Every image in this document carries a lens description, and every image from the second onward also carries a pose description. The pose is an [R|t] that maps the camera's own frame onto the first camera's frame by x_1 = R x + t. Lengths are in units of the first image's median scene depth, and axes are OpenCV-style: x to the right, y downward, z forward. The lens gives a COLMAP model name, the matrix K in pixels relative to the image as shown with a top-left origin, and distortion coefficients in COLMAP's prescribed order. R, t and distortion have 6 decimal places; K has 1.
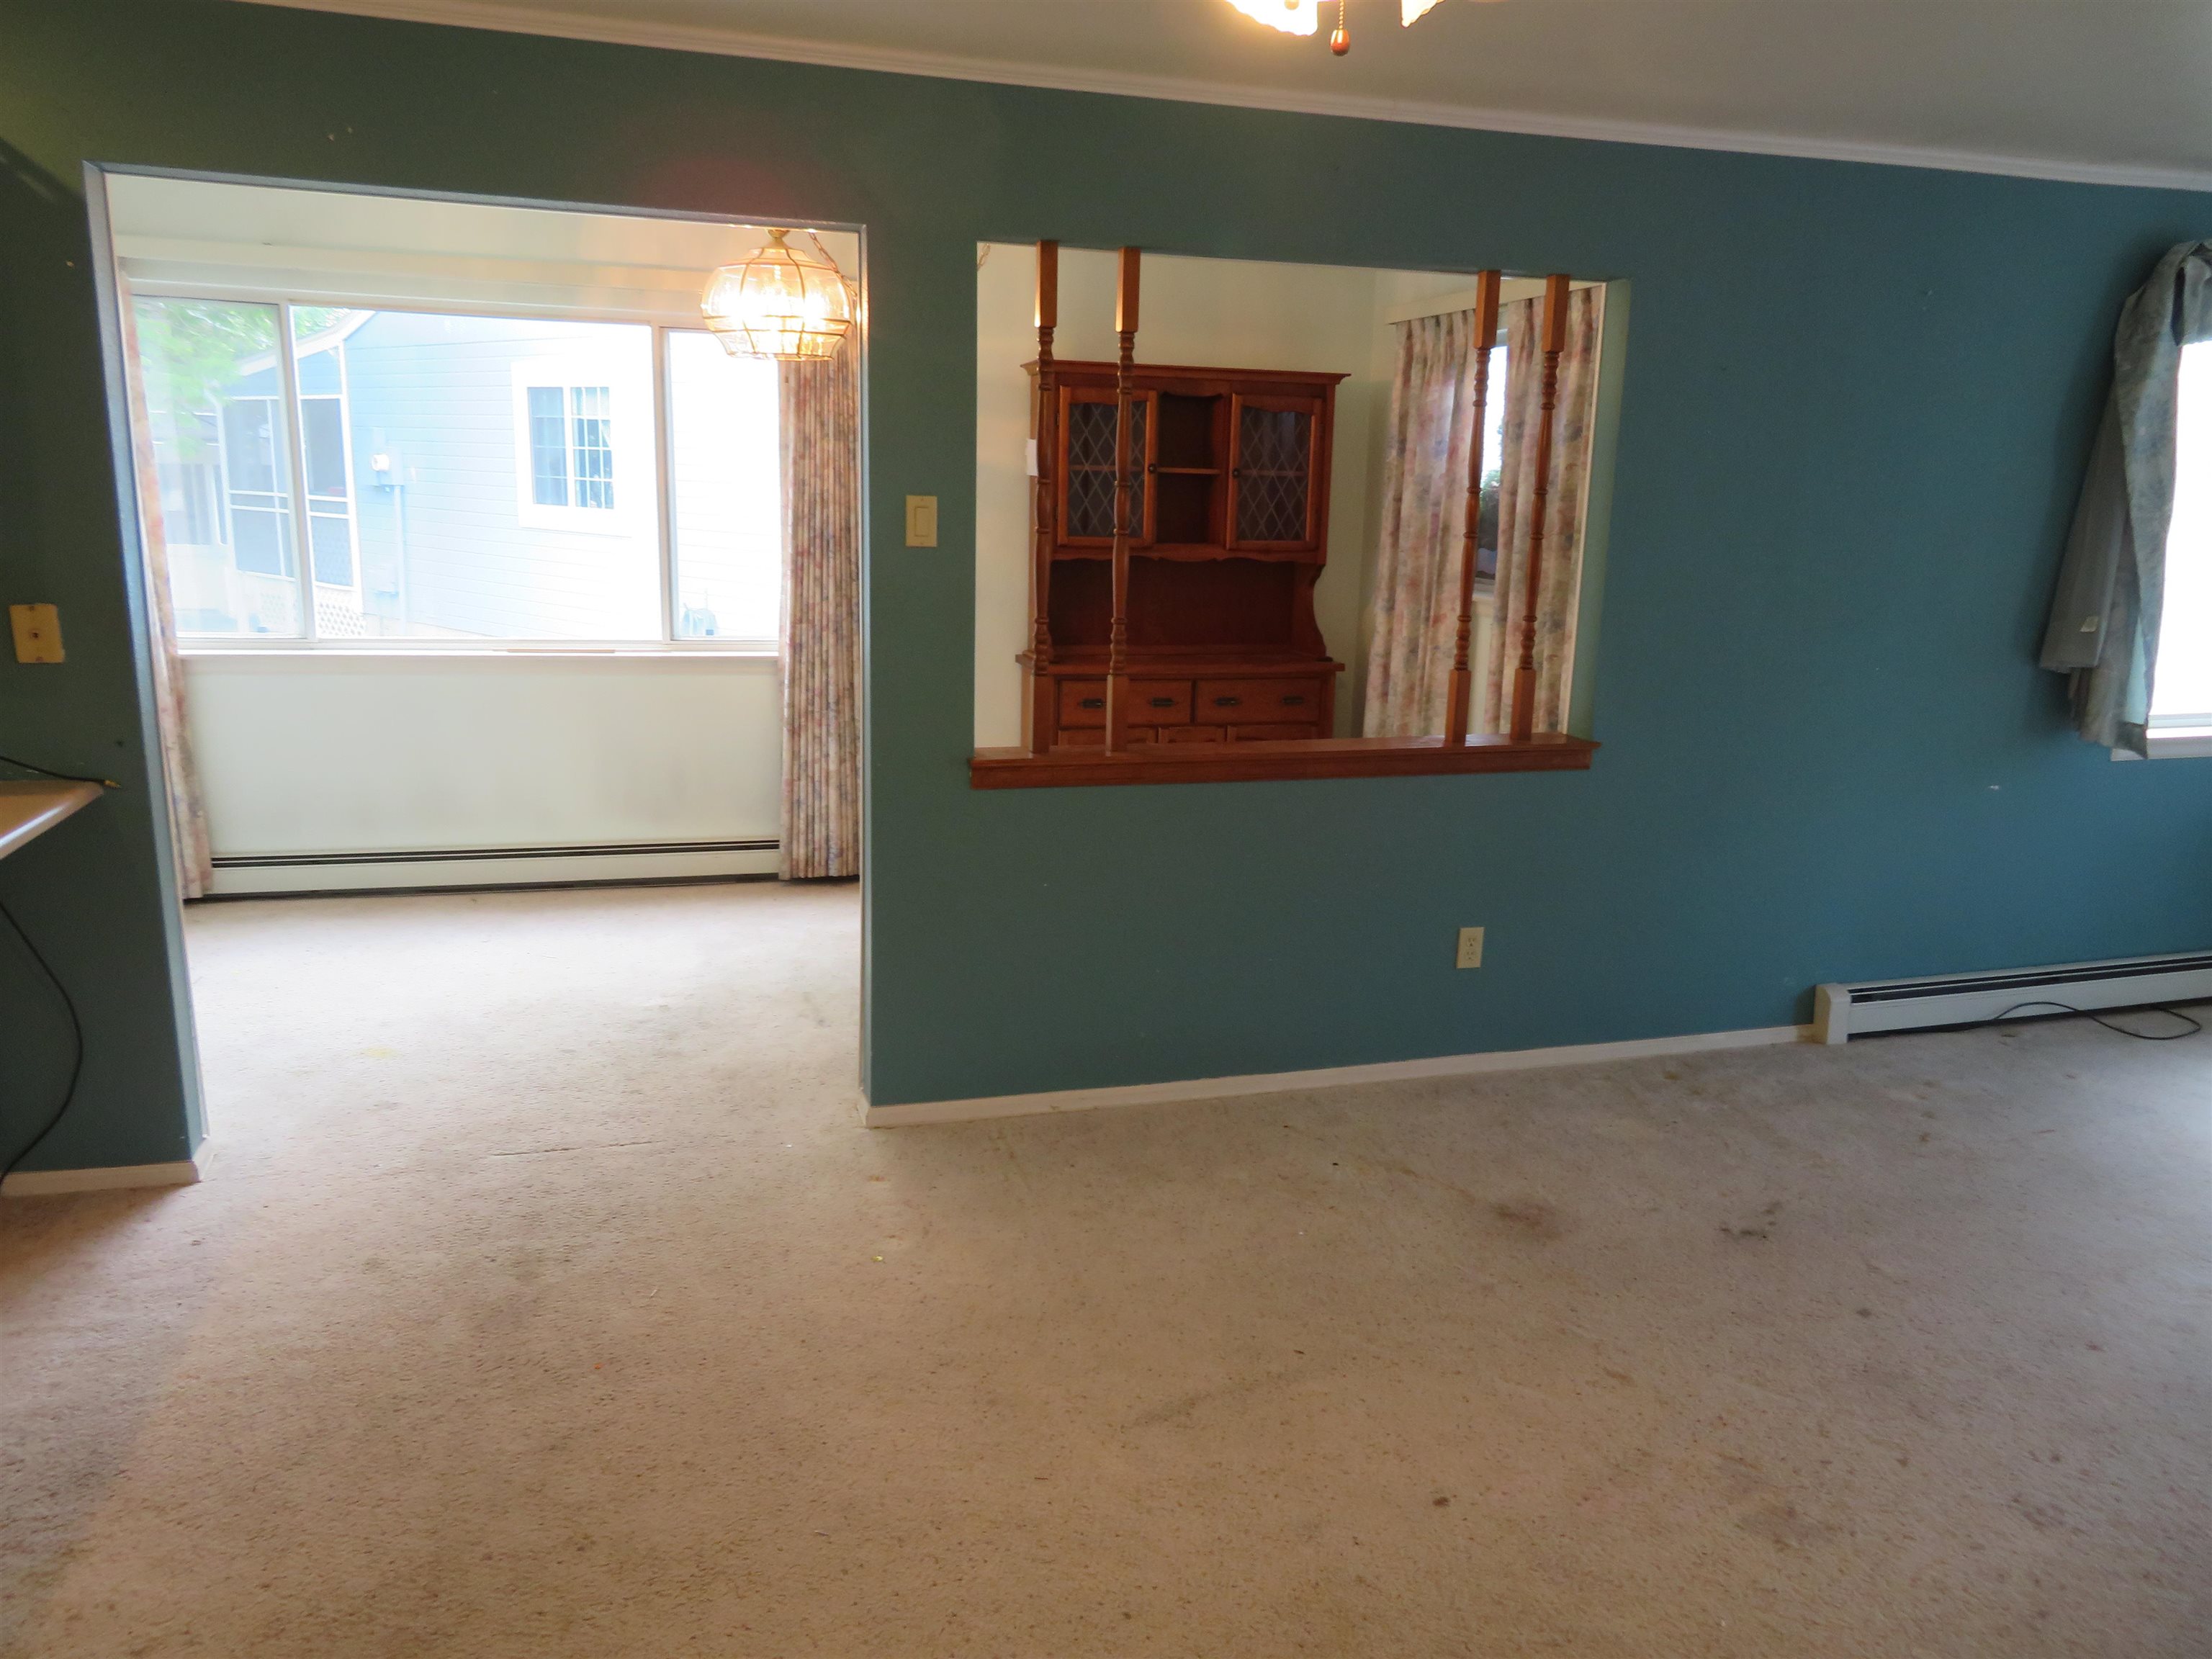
lens RADIAL K [[1560.3, 0, 1124.6], [0, 1560.3, 848.1], [0, 0, 1]] dist [-0.011311, 0.010487]
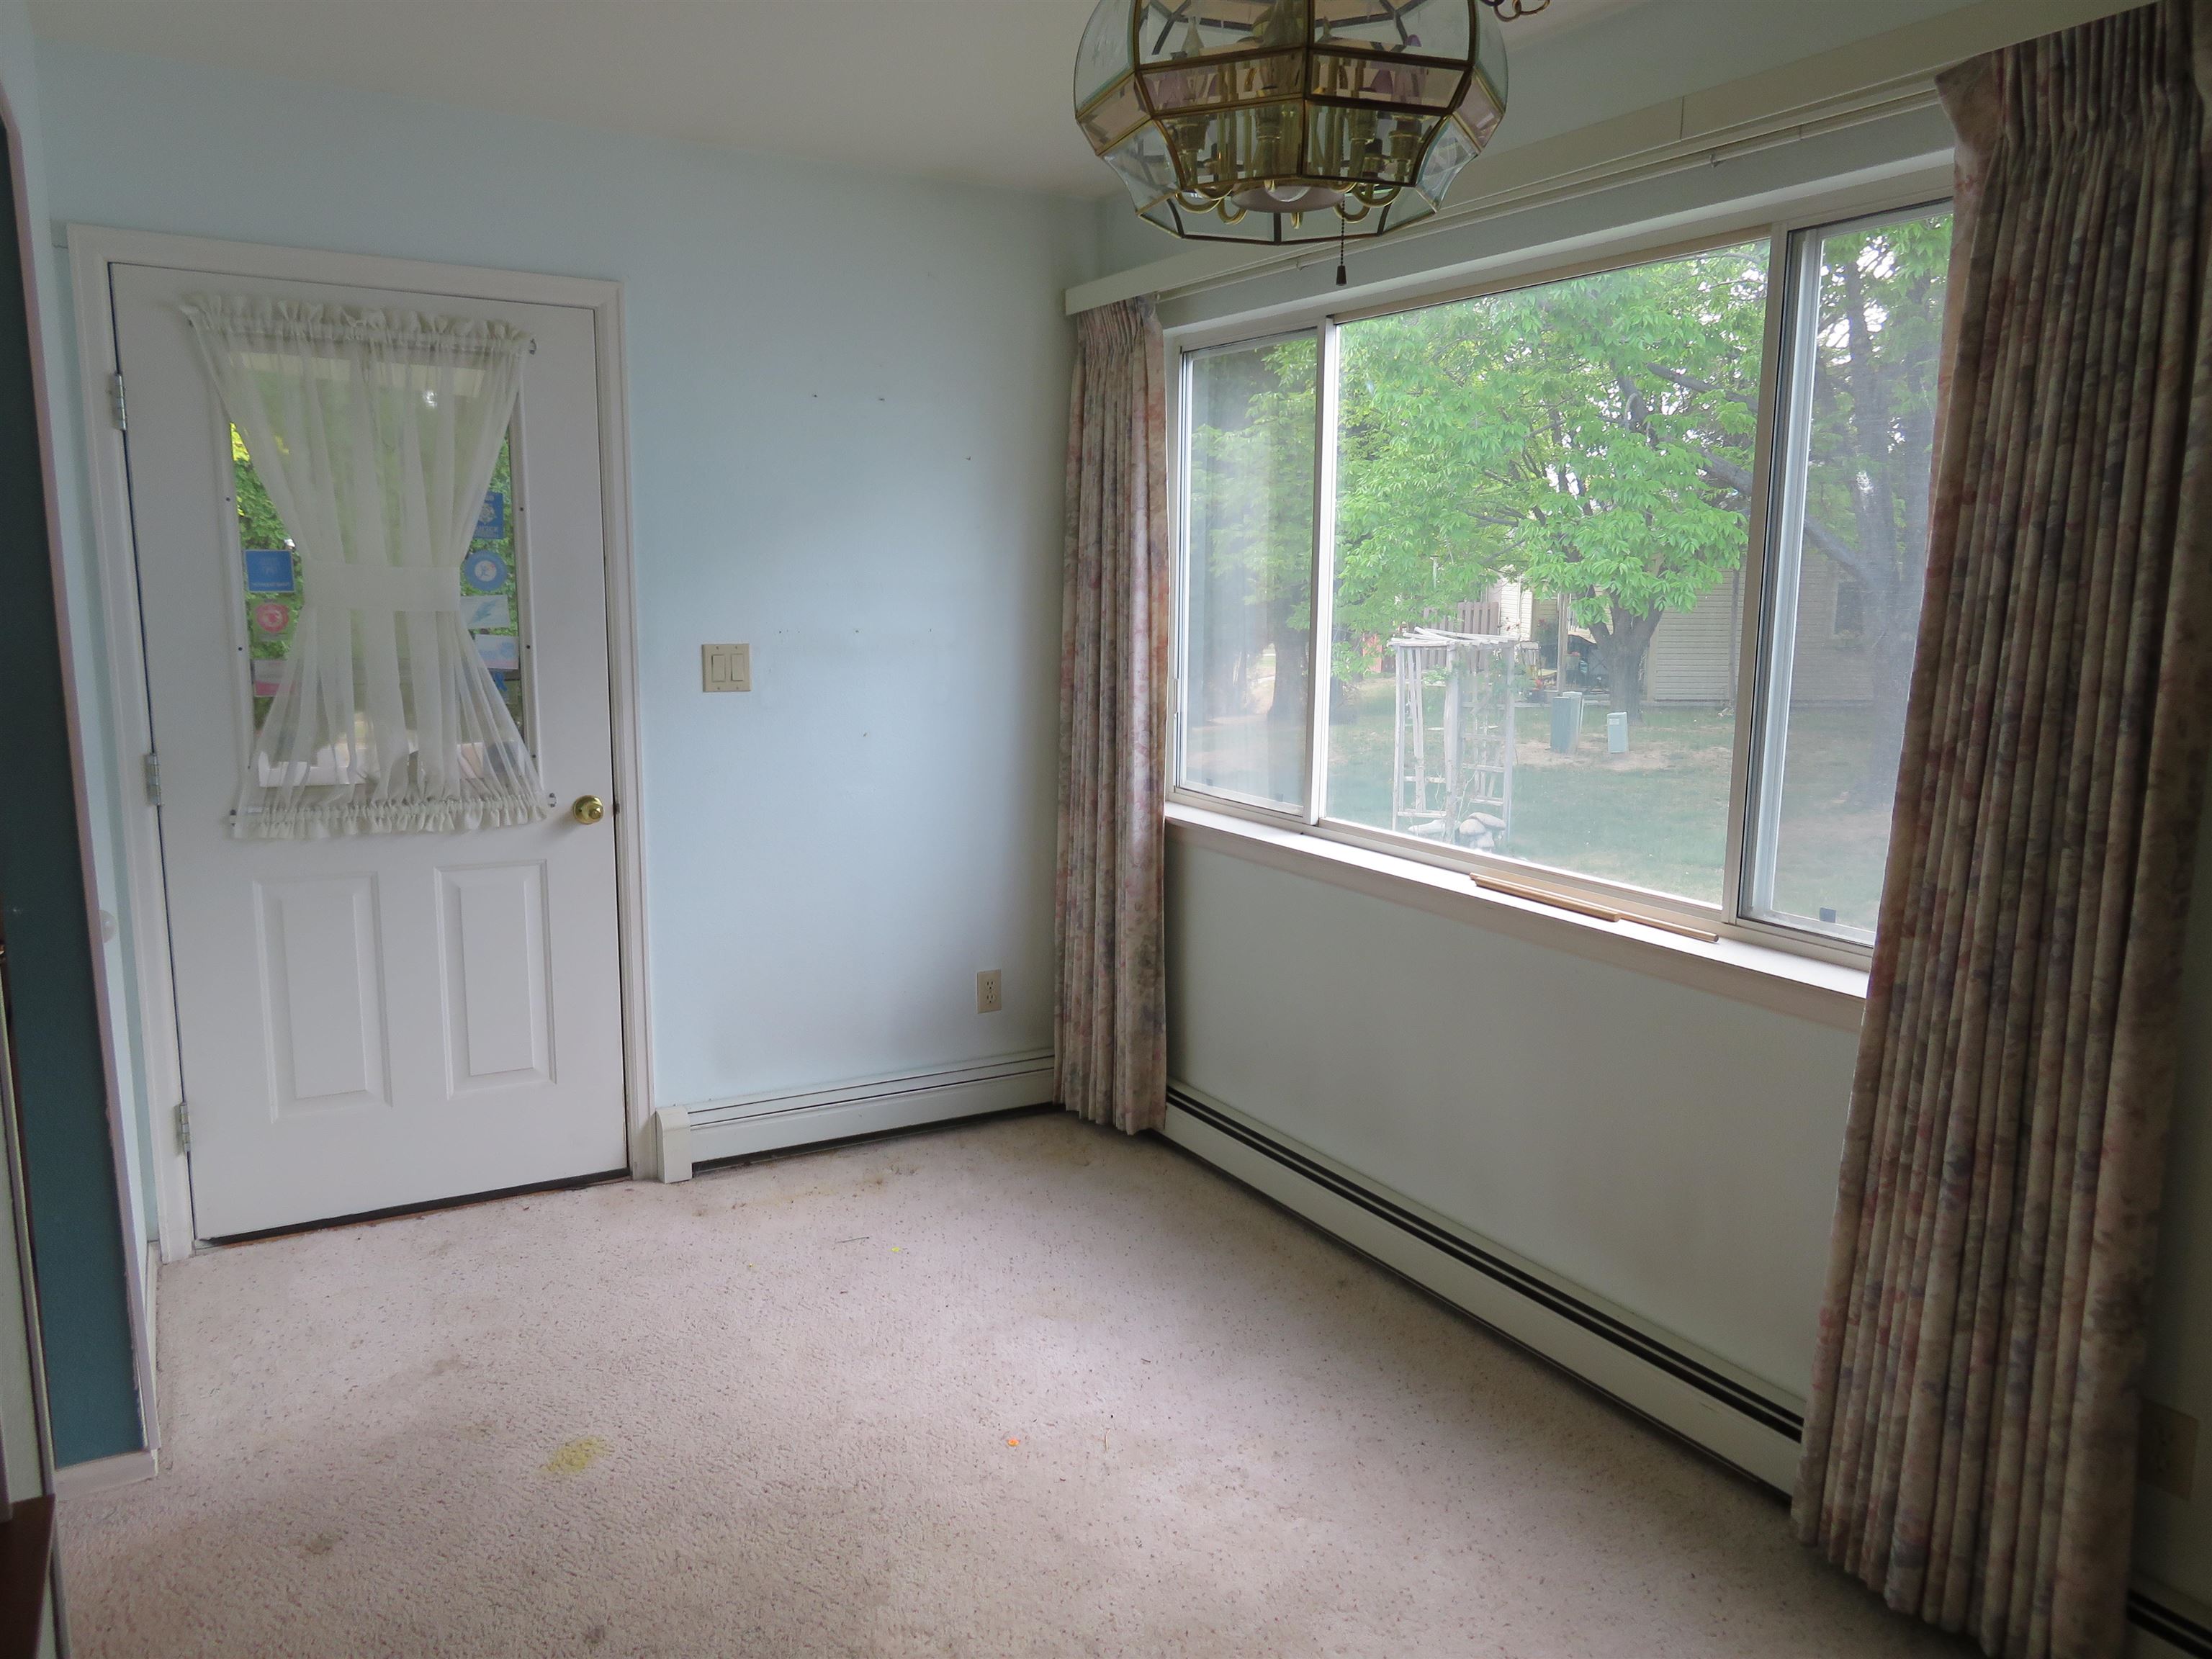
lens RADIAL K [[1560.3, 0, 1116.9], [0, 1560.3, 848.4], [0, 0, 1]] dist [-0.011311, 0.010487]
pose [[0.221494, 0.135771, -0.965664, 0.111531], [-0.221139, 0.971455, 0.085863, -0.153731], [0.949757, 0.194528, 0.245195, 0.715925]]
